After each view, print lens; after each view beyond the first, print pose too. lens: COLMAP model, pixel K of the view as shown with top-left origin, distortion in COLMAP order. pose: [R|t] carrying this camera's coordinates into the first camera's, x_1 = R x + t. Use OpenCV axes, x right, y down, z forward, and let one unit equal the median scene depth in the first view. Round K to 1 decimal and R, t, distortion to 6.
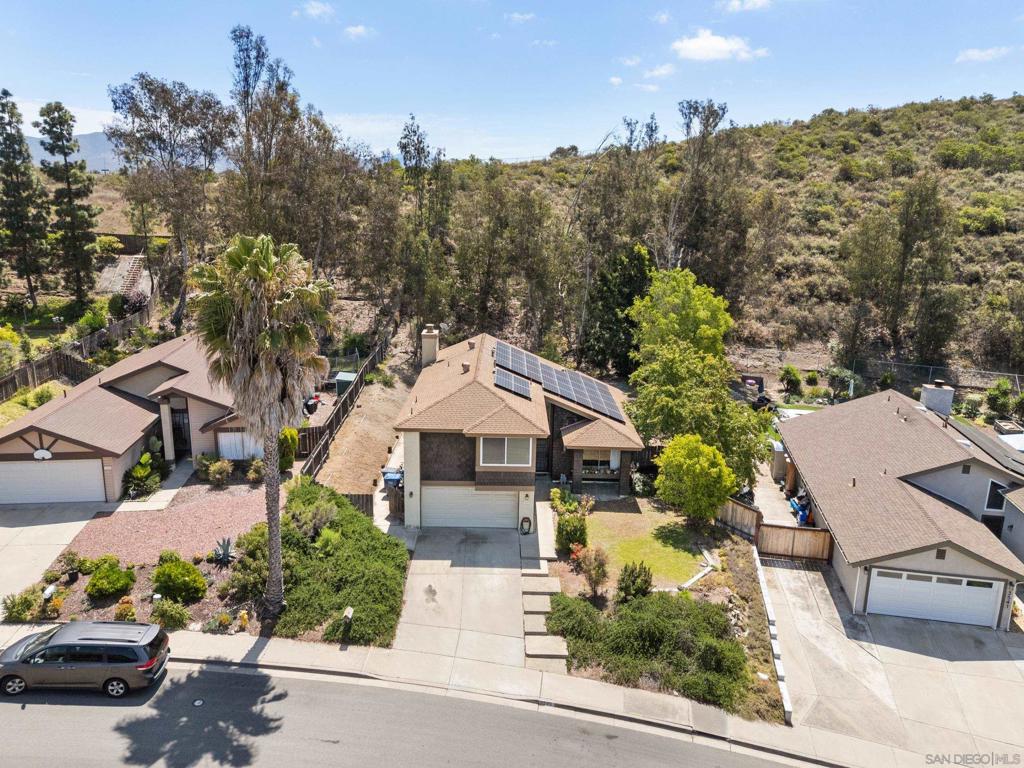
lens RADIAL K [[751.9, 0, 512.0], [0, 751.9, 384.0], [0, 0, 1]] dist [0.058377, -0.043342]
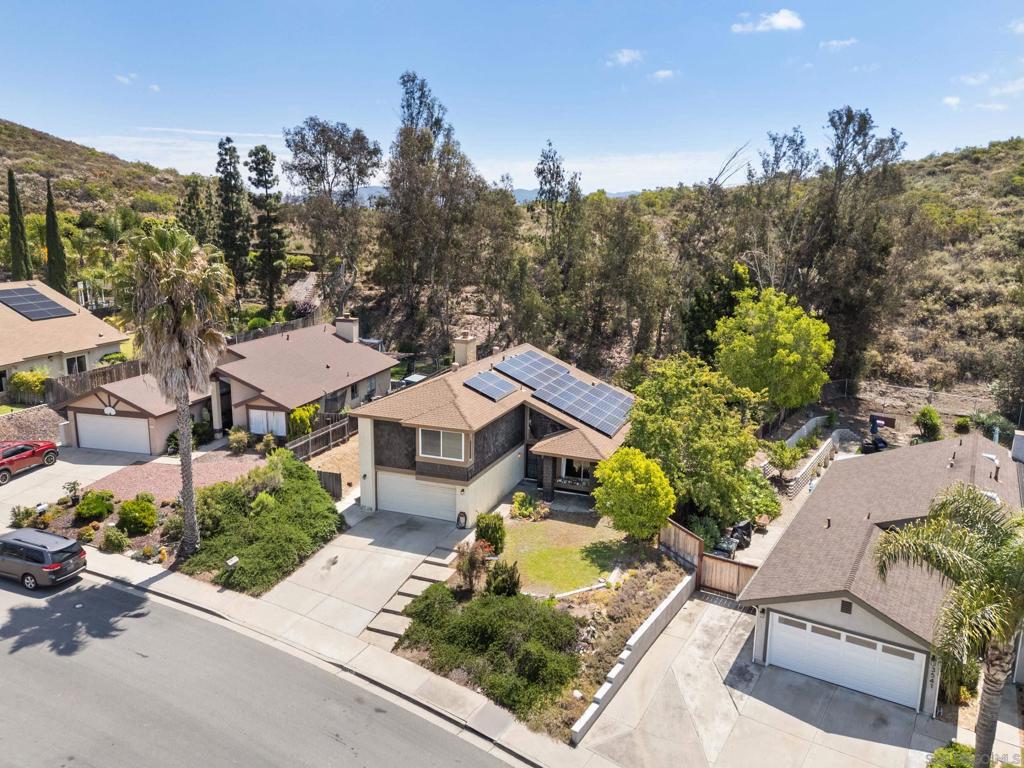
lens RADIAL K [[751.9, 0, 512.0], [0, 751.9, 384.0], [0, 0, 1]] dist [0.058377, -0.043342]
pose [[0.930753, 0.067769, -0.359314, 0.414765], [-0.084483, 0.995943, -0.030999, 0.028003], [0.355756, 0.059208, 0.932702, 0.054332]]
